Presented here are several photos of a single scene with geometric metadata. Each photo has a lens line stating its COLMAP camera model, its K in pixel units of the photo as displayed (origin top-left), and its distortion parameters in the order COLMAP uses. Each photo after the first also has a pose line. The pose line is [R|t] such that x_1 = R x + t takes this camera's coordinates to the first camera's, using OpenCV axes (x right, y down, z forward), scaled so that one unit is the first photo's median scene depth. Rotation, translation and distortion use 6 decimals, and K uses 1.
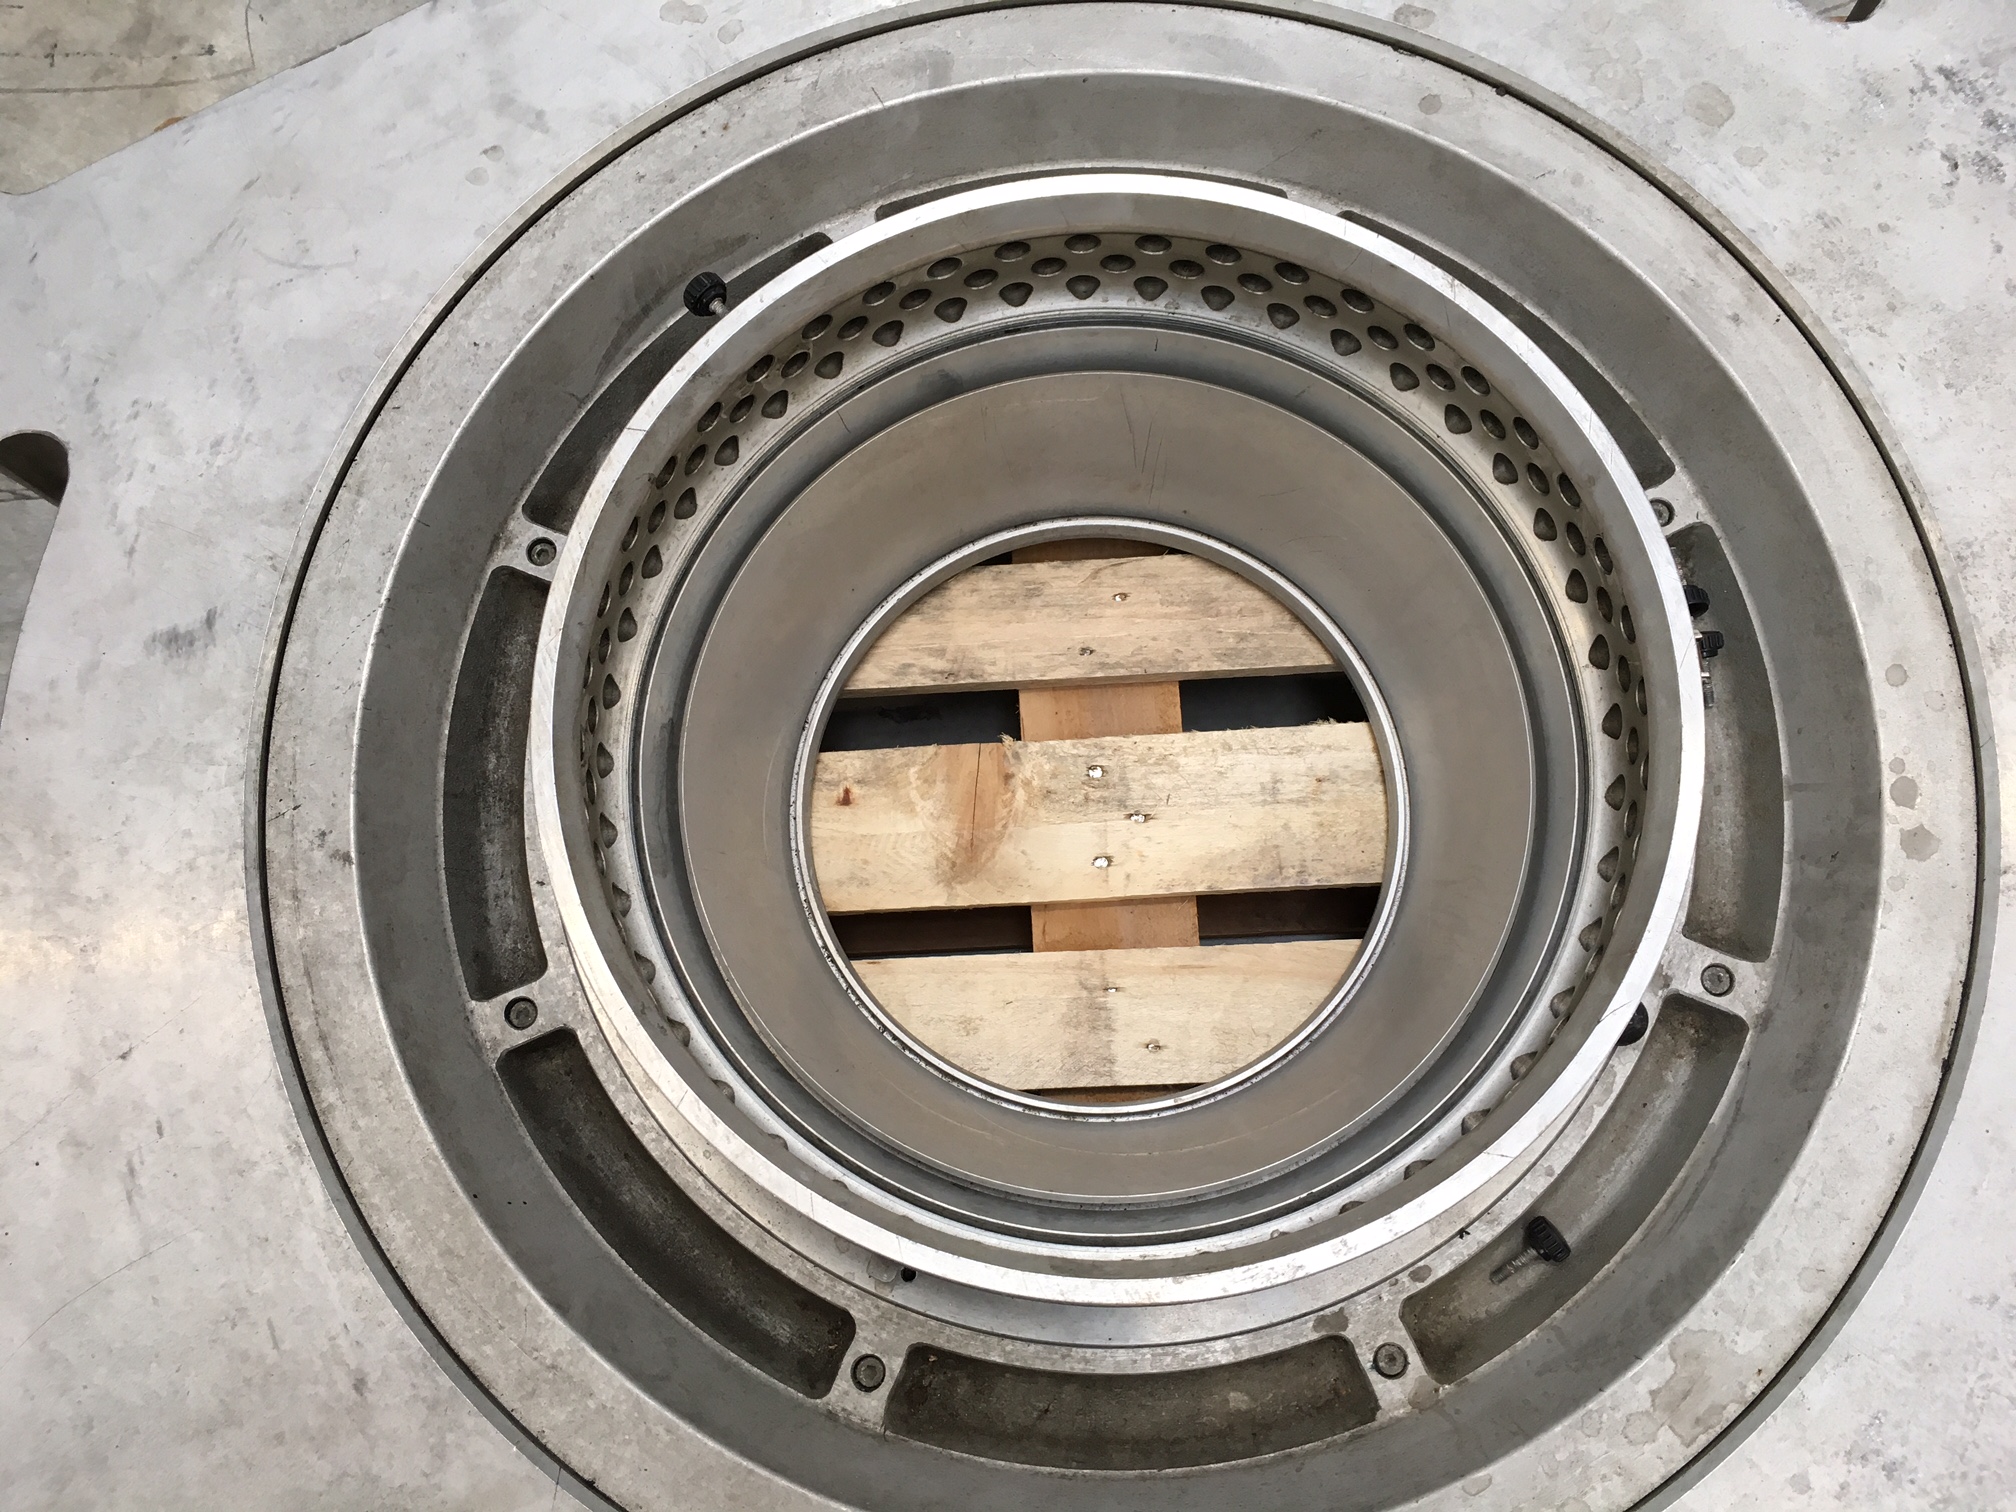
lens RADIAL K [[1733.2, 0, 1004.7], [0, 1733.2, 741.5], [0, 0, 1]] dist [0.087142, -0.134411]
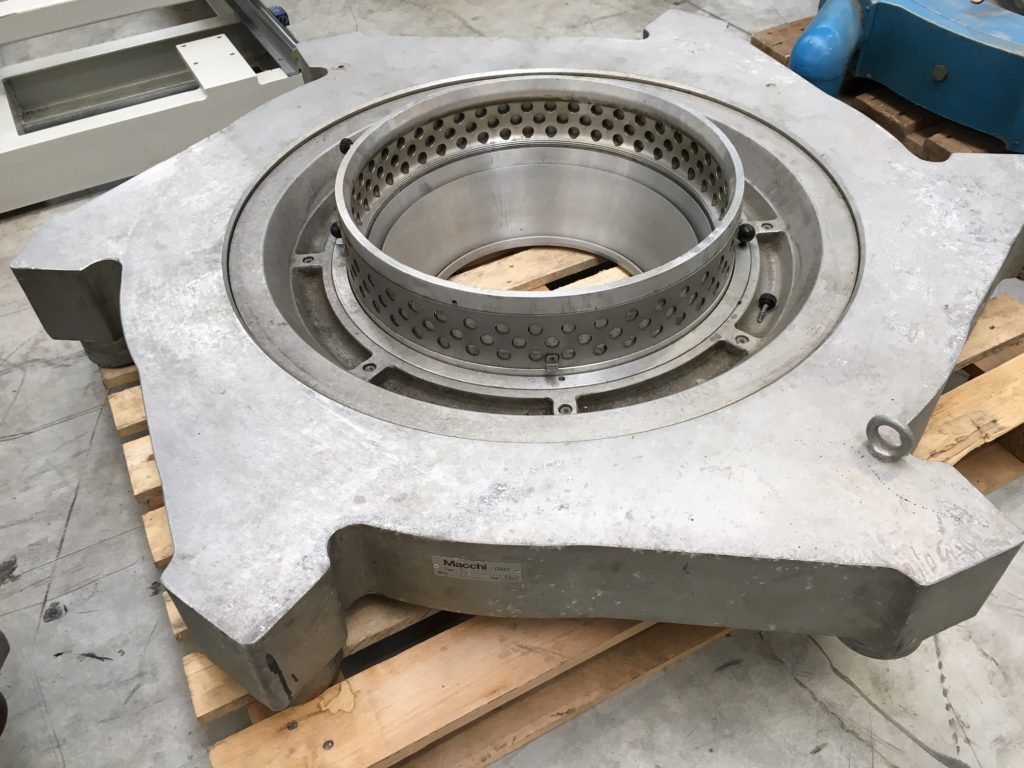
lens RADIAL K [[880.4, 0, 510.3], [0, 880.4, 376.6], [0, 0, 1]] dist [0.087142, -0.134411]
pose [[0.905802, -0.293581, 0.305504, -0.490666], [0.411217, 0.782872, -0.466917, 0.838076], [-0.102093, 0.548563, 0.829853, -0.023055]]
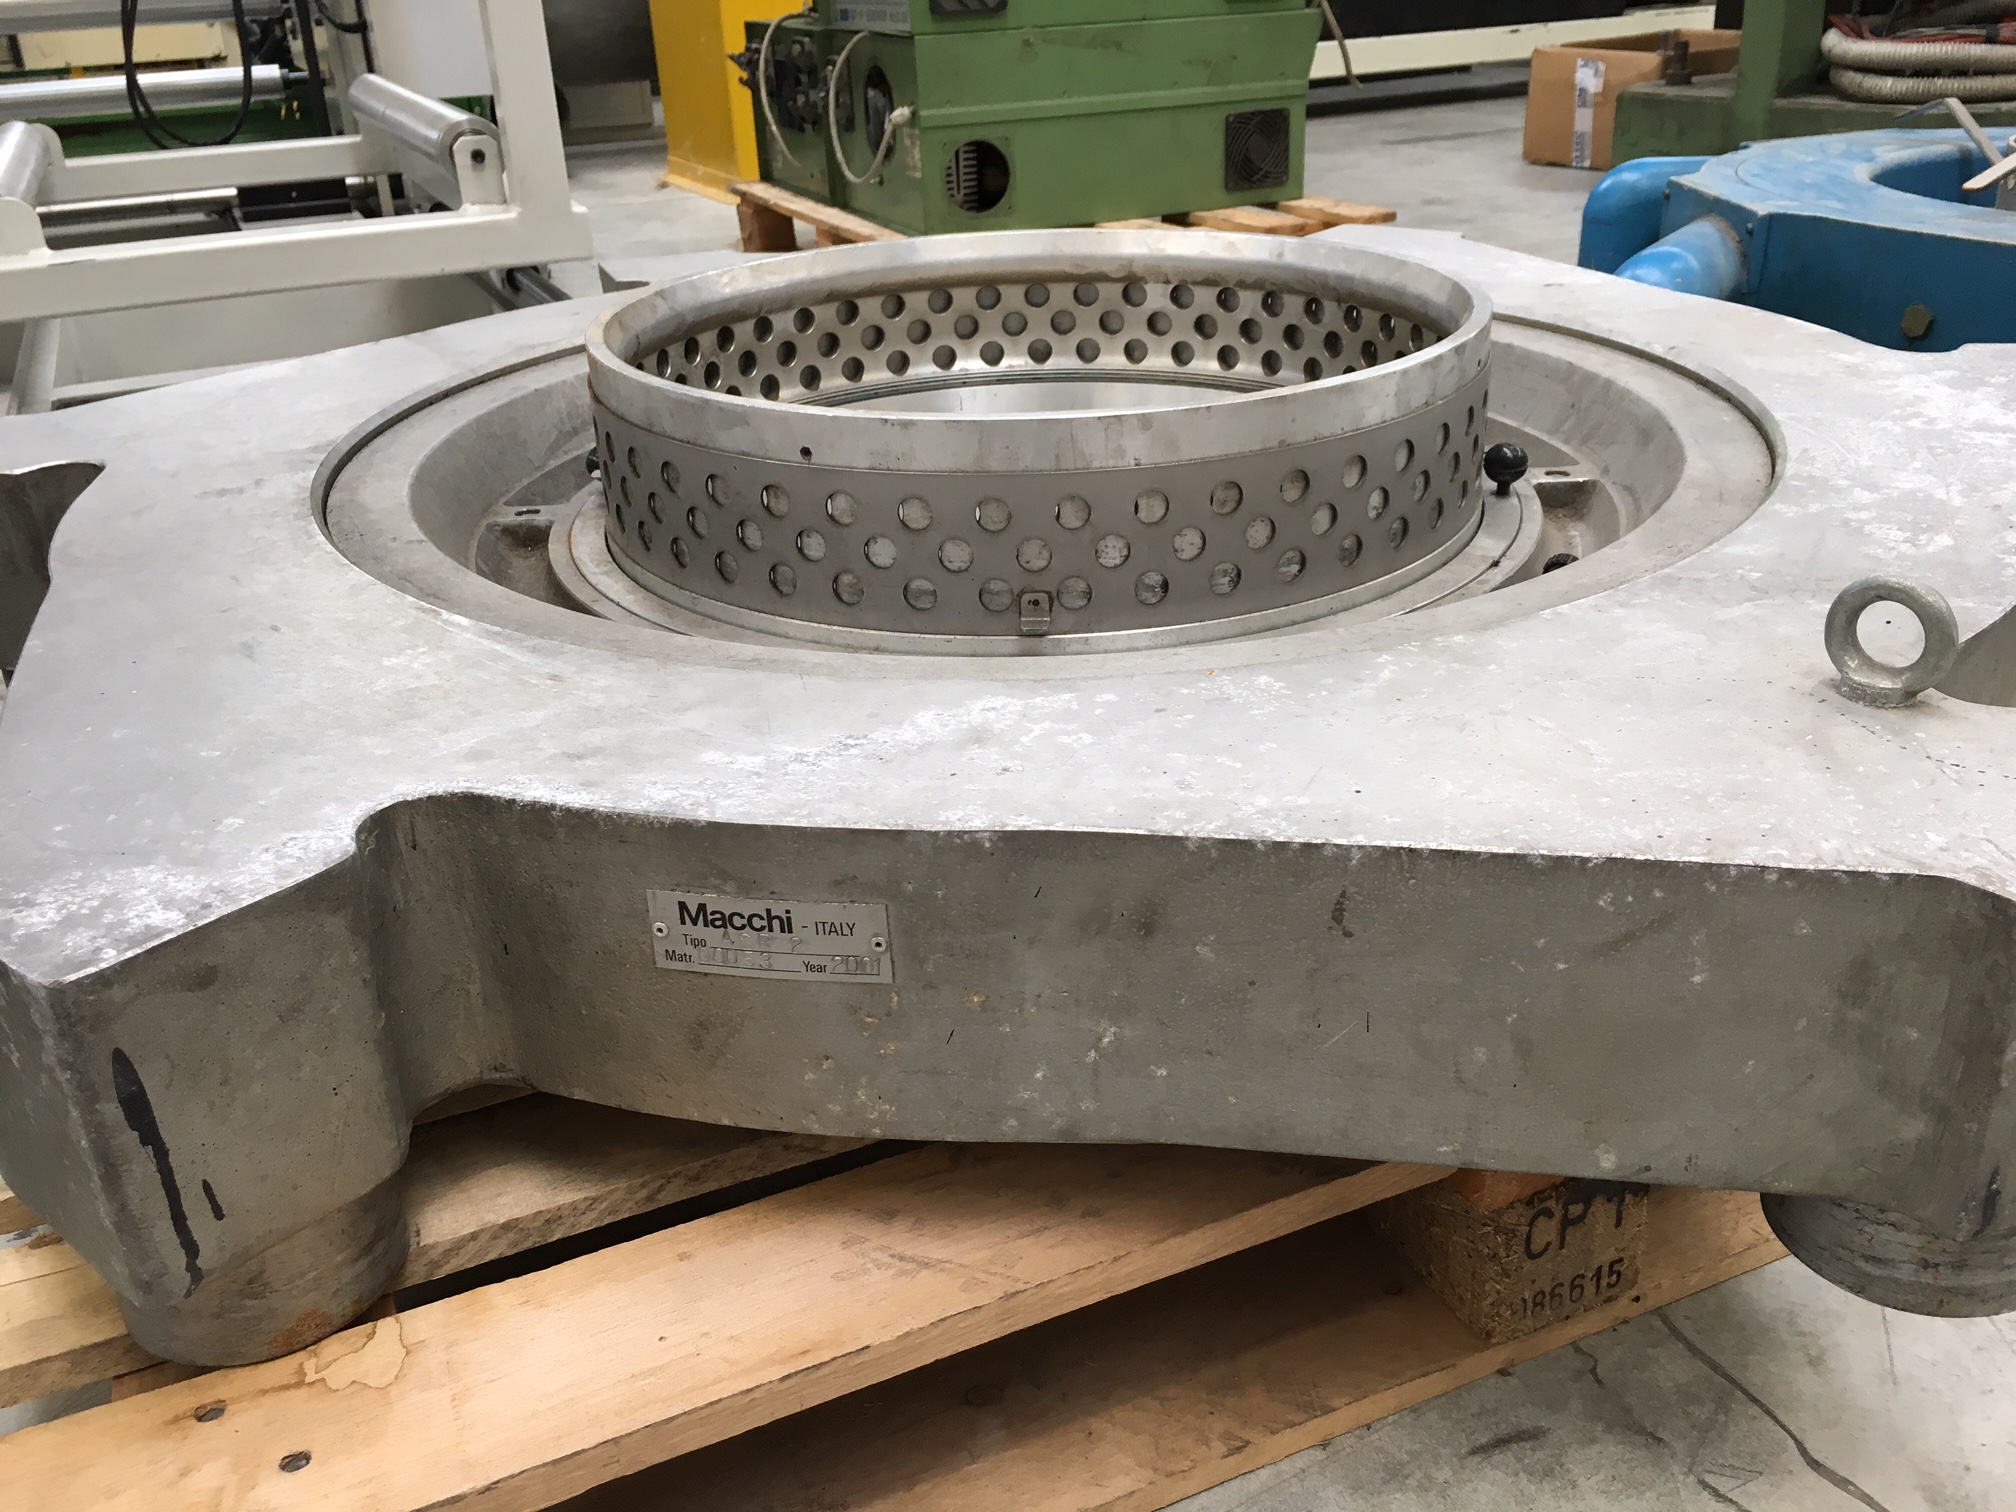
lens RADIAL K [[1733.2, 0, 1004.7], [0, 1733.2, 741.5], [0, 0, 1]] dist [0.087142, -0.134411]
pose [[0.930445, -0.154146, 0.332431, -0.418694], [0.355624, 0.598569, -0.717807, 1.025910], [-0.088336, 0.786101, 0.611754, 0.417950]]
